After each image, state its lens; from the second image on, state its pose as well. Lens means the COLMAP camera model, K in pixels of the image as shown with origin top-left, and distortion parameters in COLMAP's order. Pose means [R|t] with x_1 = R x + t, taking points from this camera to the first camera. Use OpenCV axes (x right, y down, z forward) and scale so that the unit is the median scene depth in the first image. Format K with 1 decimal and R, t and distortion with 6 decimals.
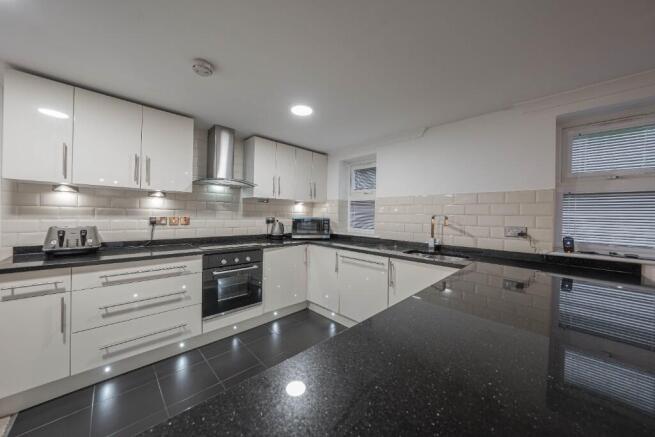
lens RADIAL K [[226.4, 0, 326.6], [0, 226.4, 214.8], [0, 0, 1]] dist [-0.015960, 0.001588]
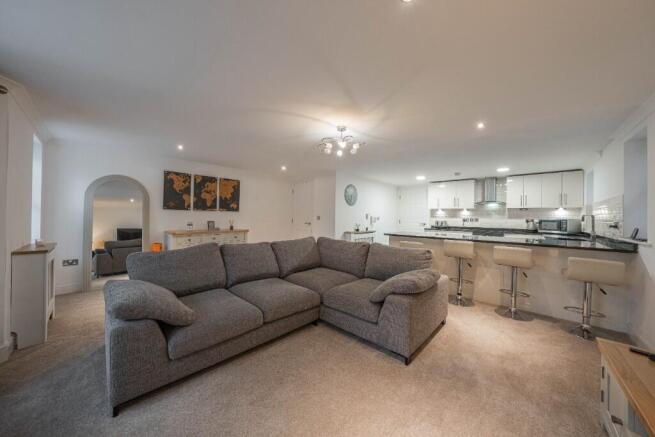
lens RADIAL K [[226.4, 0, 325.4], [0, 226.4, 217.6], [0, 0, 1]] dist [-0.015960, 0.001588]
pose [[0.045073, -0.018819, -0.998806, 1.784904], [-0.016383, 0.999674, -0.019575, 0.078740], [0.998849, 0.017246, 0.044750, -0.753479]]
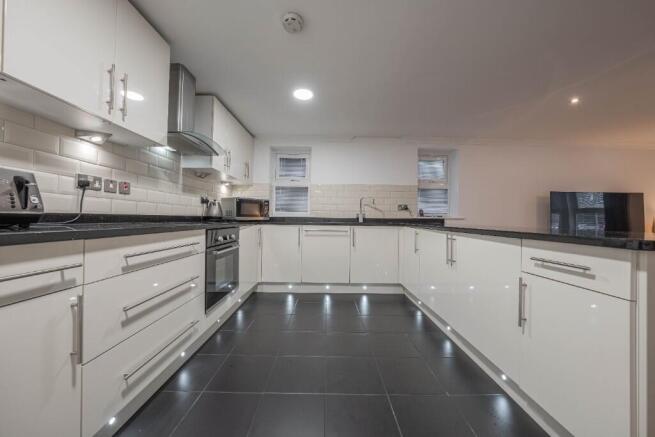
lens RADIAL K [[226.4, 0, 326.6], [0, 226.4, 214.6], [0, 0, 1]] dist [-0.015960, 0.001588]
pose [[0.699462, 0.001775, 0.714668, -0.717320], [0.002874, 0.999982, -0.005297, 0.114936], [-0.714664, 0.005759, 0.699444, 0.134381]]
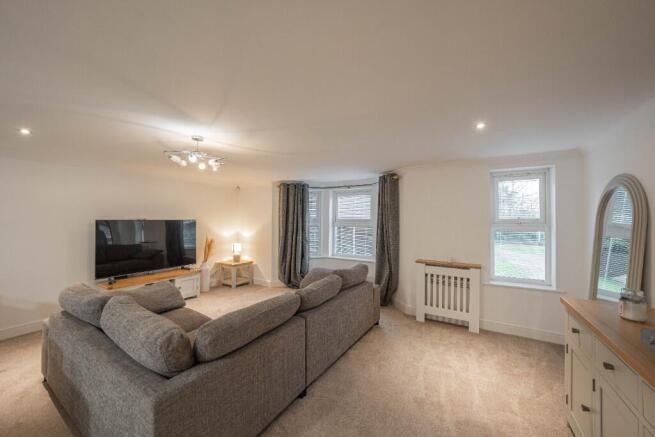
lens RADIAL K [[249.6, 0, 324.3], [0, 249.6, 217.2], [0, 0, 1]] dist [0.002630, 0.000093]
pose [[-0.225690, -0.011380, 0.974133, -0.466356], [-0.008351, 0.999918, 0.009746, -0.076804], [-0.974163, -0.005935, -0.225767, -0.884539]]
